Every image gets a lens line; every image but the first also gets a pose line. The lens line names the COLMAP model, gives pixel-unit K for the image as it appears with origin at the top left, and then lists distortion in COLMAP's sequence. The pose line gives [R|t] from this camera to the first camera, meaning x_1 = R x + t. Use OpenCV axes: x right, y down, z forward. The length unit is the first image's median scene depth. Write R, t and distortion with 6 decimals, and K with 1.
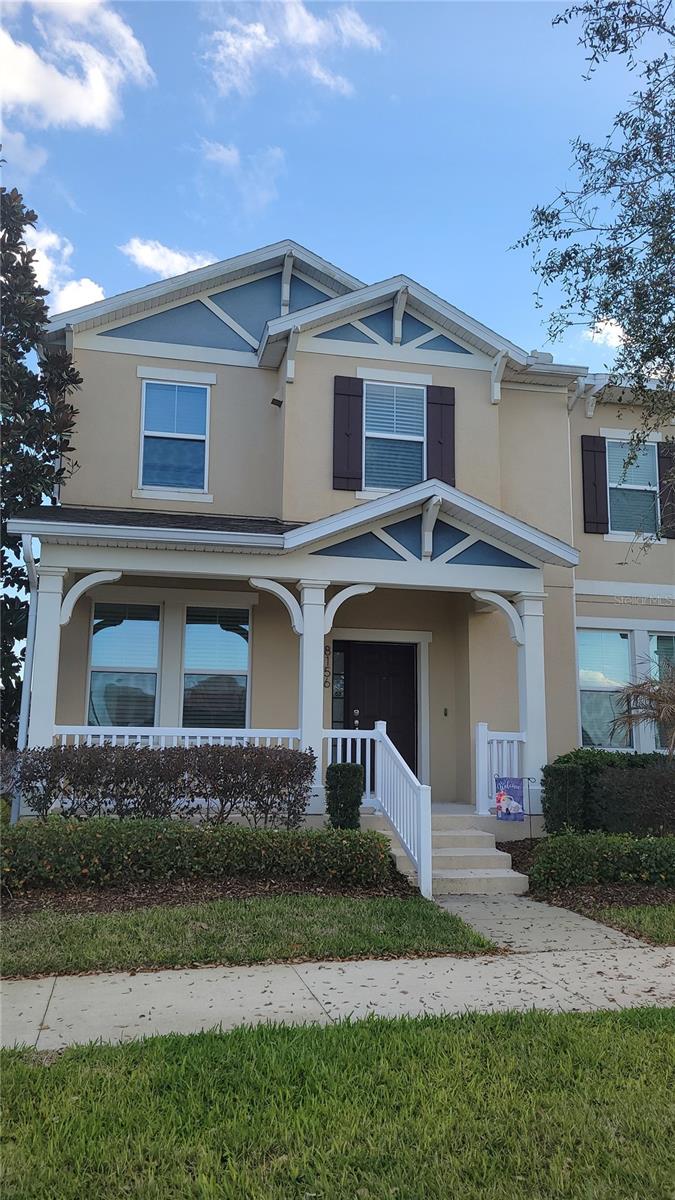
lens RADIAL K [[901.2, 0, 328.0], [0, 901.2, 607.1], [0, 0, 1]] dist [0.048428, -0.022700]
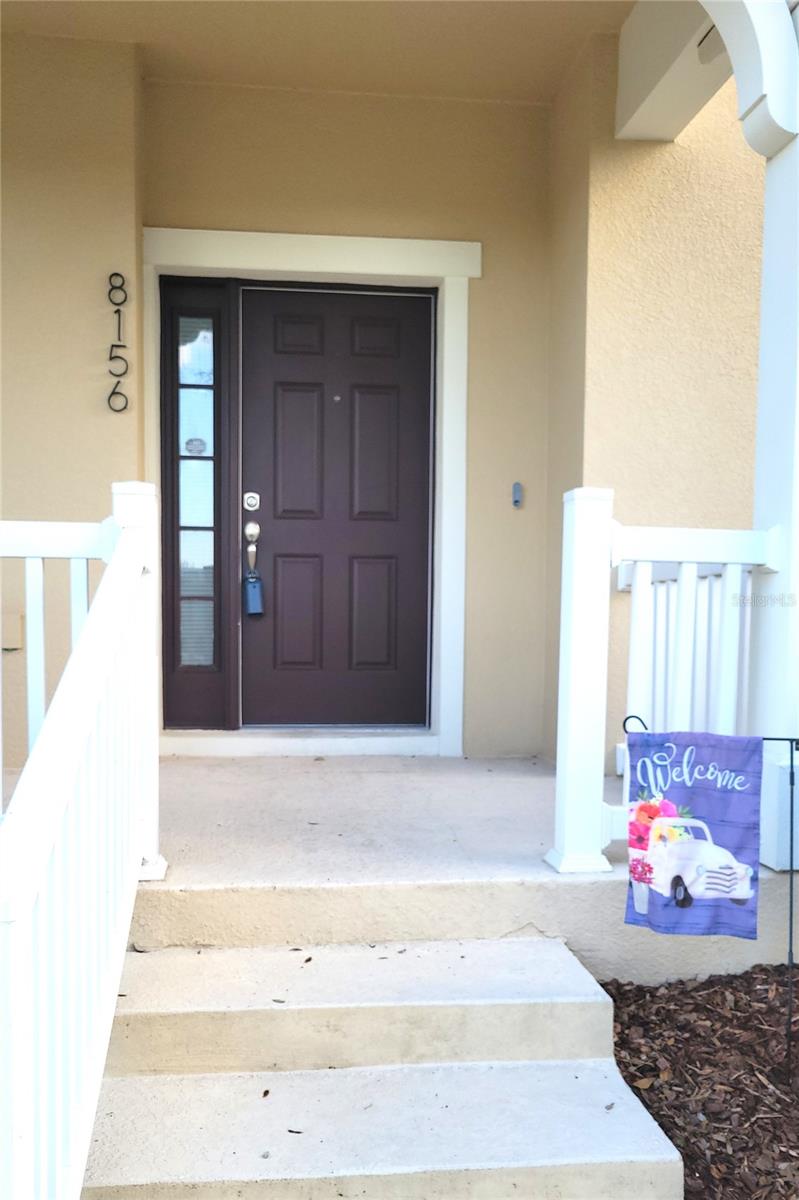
lens RADIAL K [[1080.6, 0, 374.1], [0, 1080.6, 695.2], [0, 0, 1]] dist [0.021588, -0.006767]
pose [[0.994450, 0.005751, -0.105048, 0.155237], [0.019428, 0.971293, 0.237090, 0.120996], [0.103396, -0.237815, 0.965791, 0.765641]]
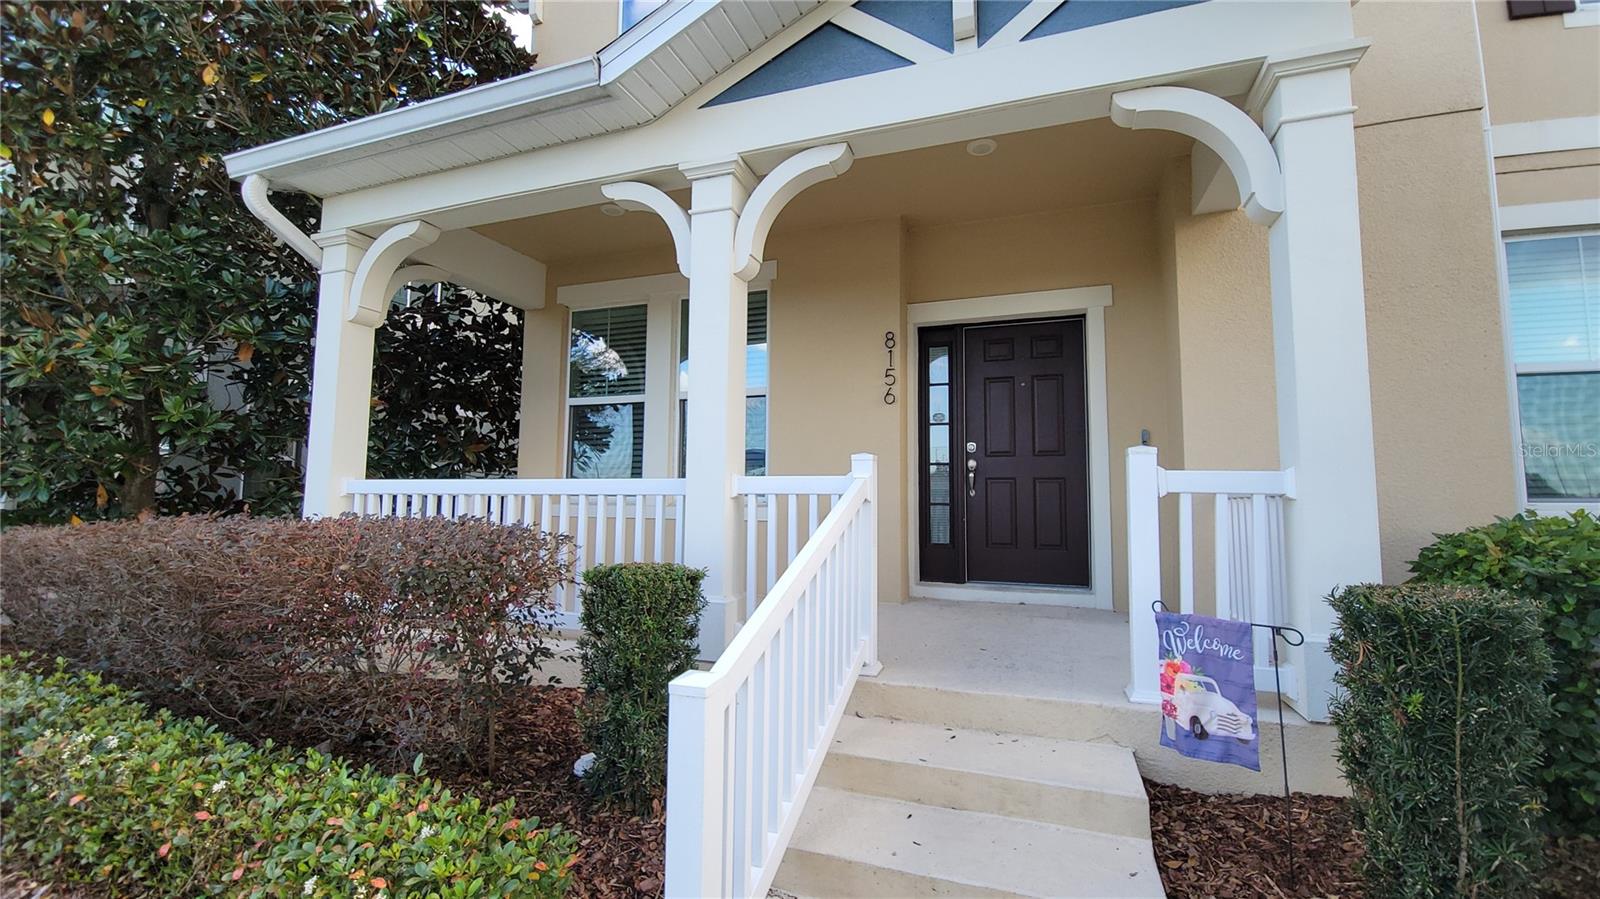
lens RADIAL K [[652.4, 0, 807.1], [0, 652.4, 448.1], [0, 0, 1]] dist [0.006883, -0.004071]
pose [[0.851774, -0.044307, -0.522033, 0.207822], [0.090443, 0.993893, 0.063217, 0.106961], [0.516044, -0.101061, 0.850579, 0.759801]]
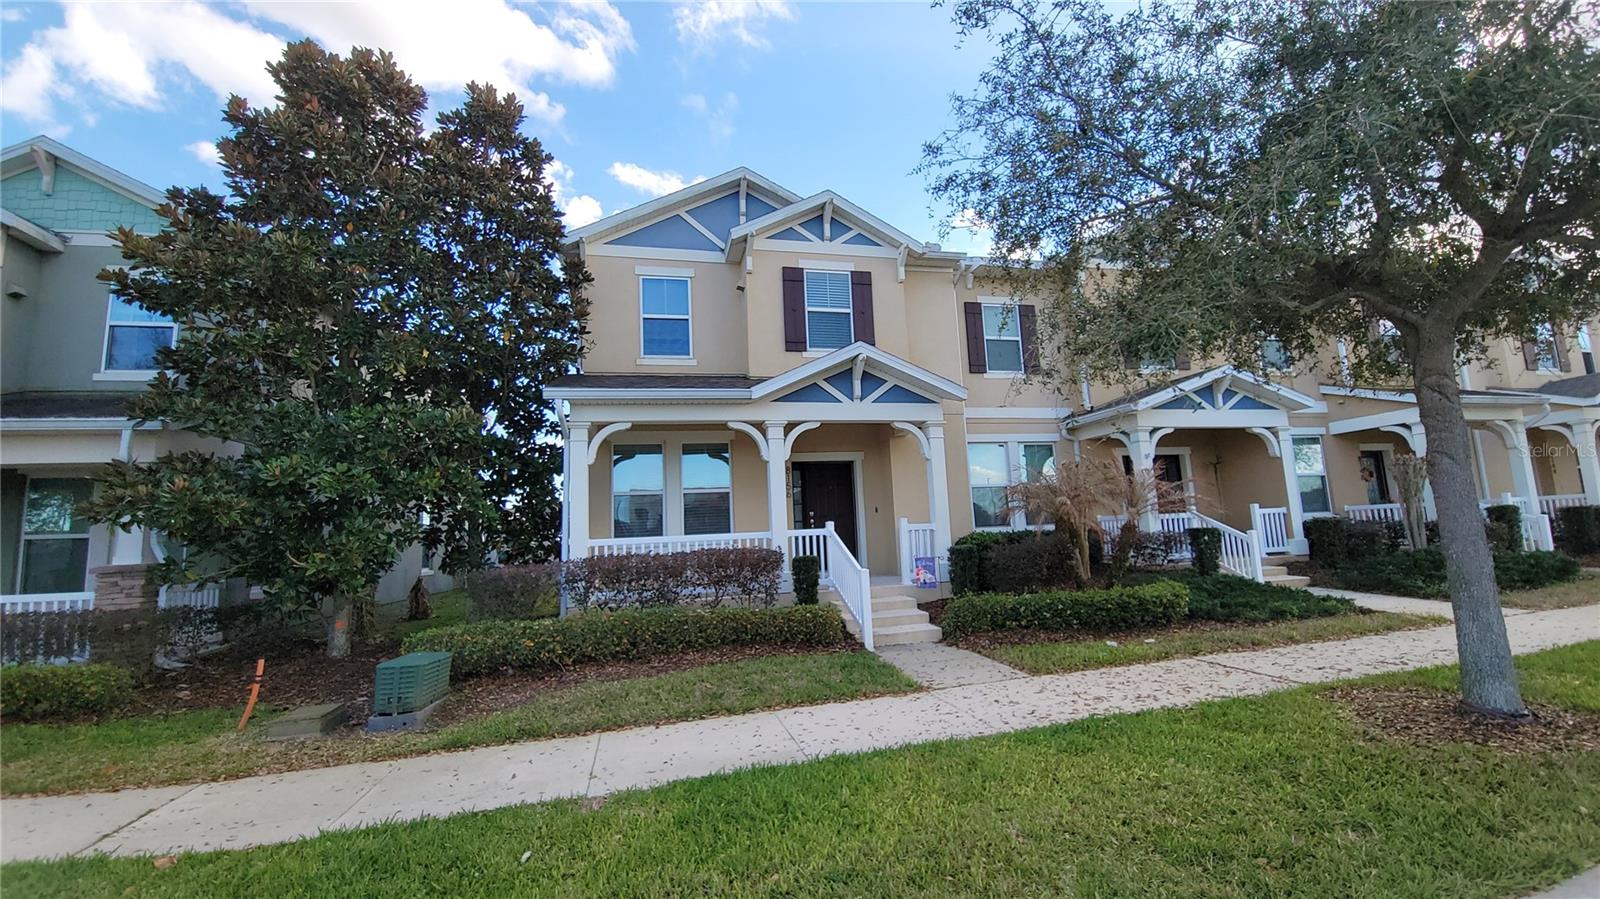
lens RADIAL K [[652.4, 0, 814.3], [0, 652.4, 447.6], [0, 0, 1]] dist [0.006883, -0.004071]
pose [[0.997743, -0.053414, 0.040682, 0.001097], [0.052053, 0.998072, 0.033795, -0.020727], [-0.042408, -0.031601, 0.998600, 0.018984]]
